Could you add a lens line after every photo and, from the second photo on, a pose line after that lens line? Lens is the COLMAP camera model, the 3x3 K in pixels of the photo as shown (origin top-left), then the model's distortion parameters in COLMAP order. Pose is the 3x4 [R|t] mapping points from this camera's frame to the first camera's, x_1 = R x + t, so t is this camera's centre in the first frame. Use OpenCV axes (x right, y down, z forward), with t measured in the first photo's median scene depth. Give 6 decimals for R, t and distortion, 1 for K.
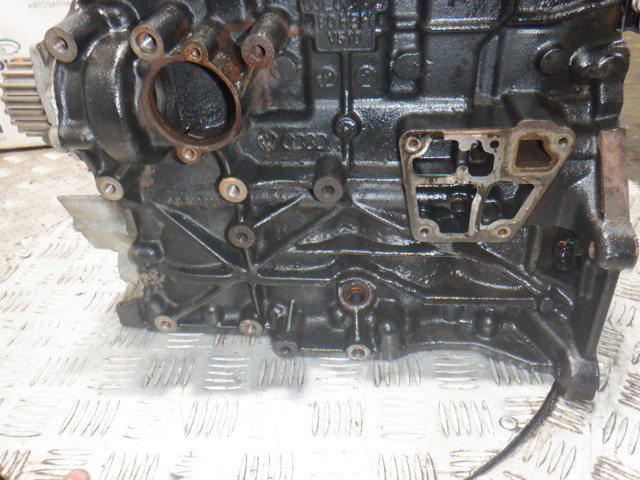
lens RADIAL K [[549.7, 0, 320.0], [0, 549.7, 240.0], [0, 0, 1]] dist [0.015005, -0.001489]
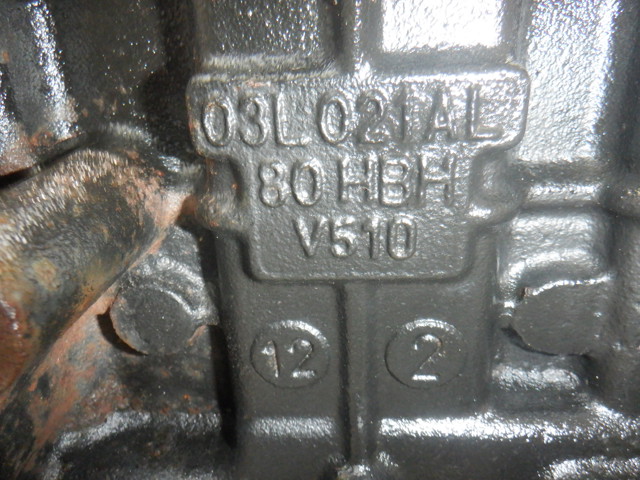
lens RADIAL K [[549.7, 0, 320.0], [0, 549.7, 240.0], [0, 0, 1]] dist [0.015005, -0.001489]
pose [[0.998012, -0.008935, 0.062395, 0.008153], [0.022456, 0.975351, -0.219511, -0.261639], [-0.058896, 0.220476, 0.973613, 0.628331]]
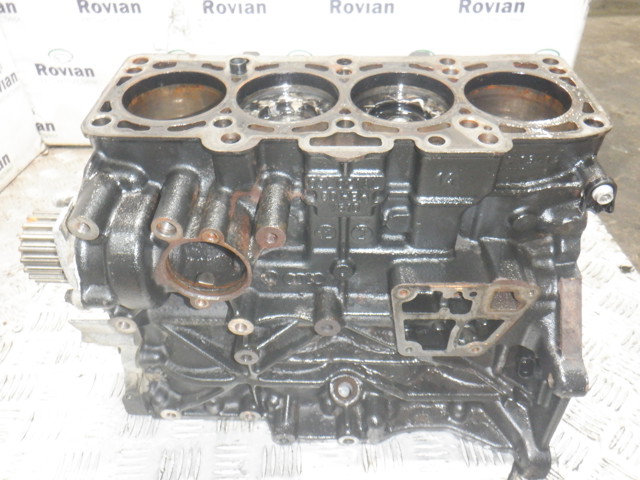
lens RADIAL K [[549.7, 0, 320.0], [0, 549.7, 240.0], [0, 0, 1]] dist [0.015005, -0.001489]
pose [[0.995267, -0.022860, 0.094456, -0.094473], [0.011743, 0.993108, 0.116612, -0.369361], [-0.096471, -0.114951, 0.988676, -0.082709]]
